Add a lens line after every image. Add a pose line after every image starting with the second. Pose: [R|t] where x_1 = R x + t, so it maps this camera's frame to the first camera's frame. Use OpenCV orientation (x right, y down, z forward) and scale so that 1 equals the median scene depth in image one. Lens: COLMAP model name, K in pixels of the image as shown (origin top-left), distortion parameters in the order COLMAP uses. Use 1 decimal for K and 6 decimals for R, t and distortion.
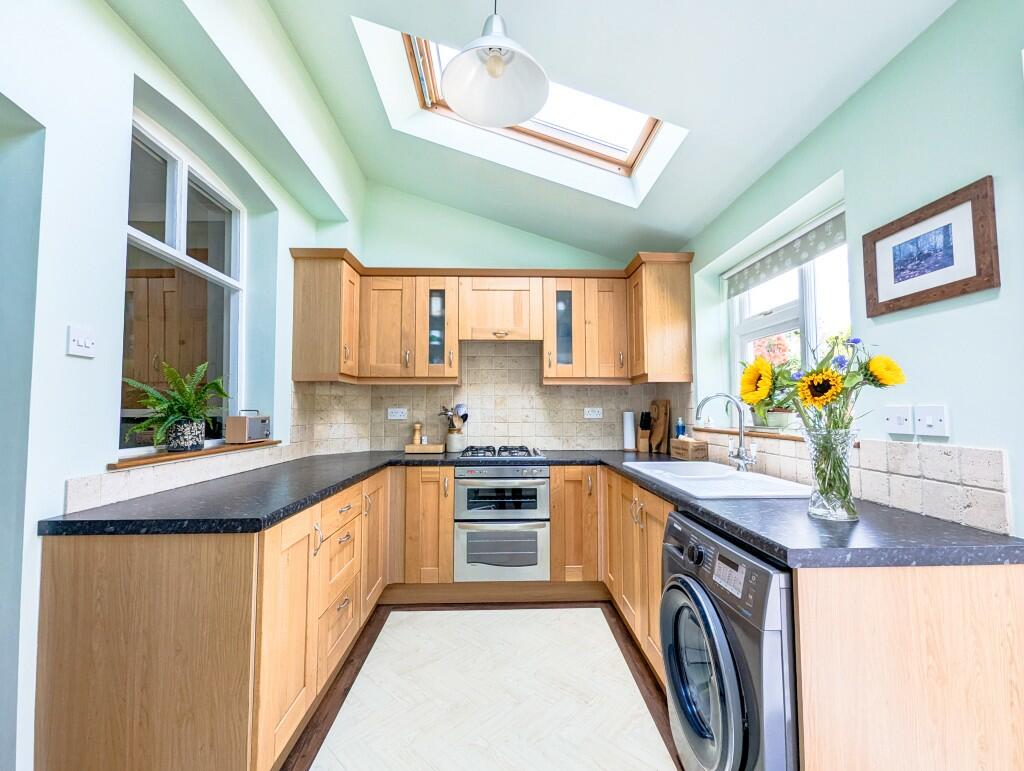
lens RADIAL K [[425.8, 0, 514.8], [0, 425.8, 388.9], [0, 0, 1]] dist [-0.001212, -0.000782]
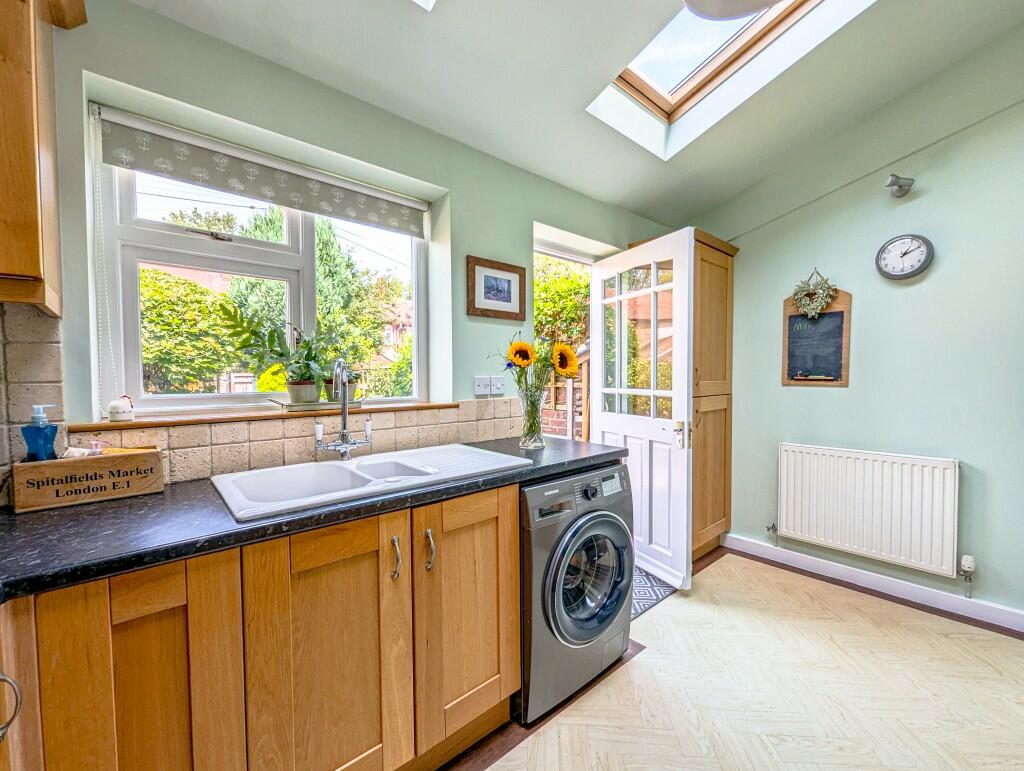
lens RADIAL K [[425.8, 0, 514.1], [0, 425.8, 389.8], [0, 0, 1]] dist [-0.001212, -0.000782]
pose [[-0.635104, -0.020443, 0.772156, -0.192089], [-0.031218, 0.999512, 0.000785, 0.040287], [-0.771796, -0.023607, -0.635432, 0.929472]]
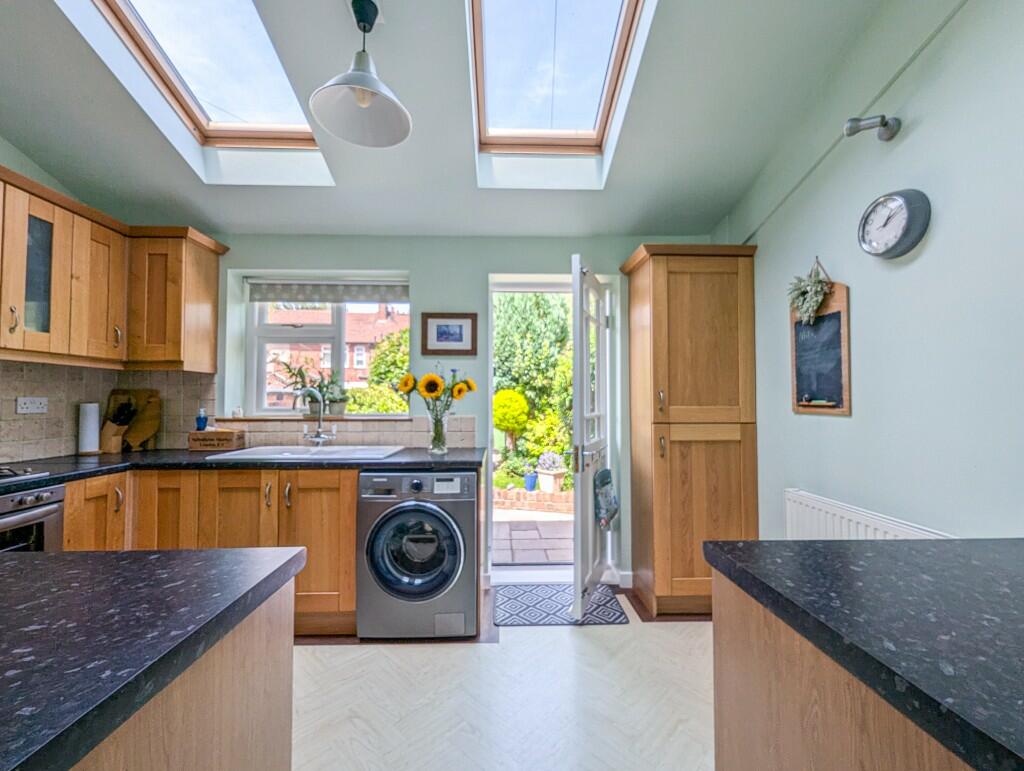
lens RADIAL K [[425.8, 0, 510.7], [0, 425.8, 389.0], [0, 0, 1]] dist [-0.001212, -0.000782]
pose [[0.004853, 0.031116, 0.999504, -0.595848], [-0.051036, 0.998221, -0.030829, 0.016277], [-0.998685, -0.050861, 0.006432, 0.295142]]
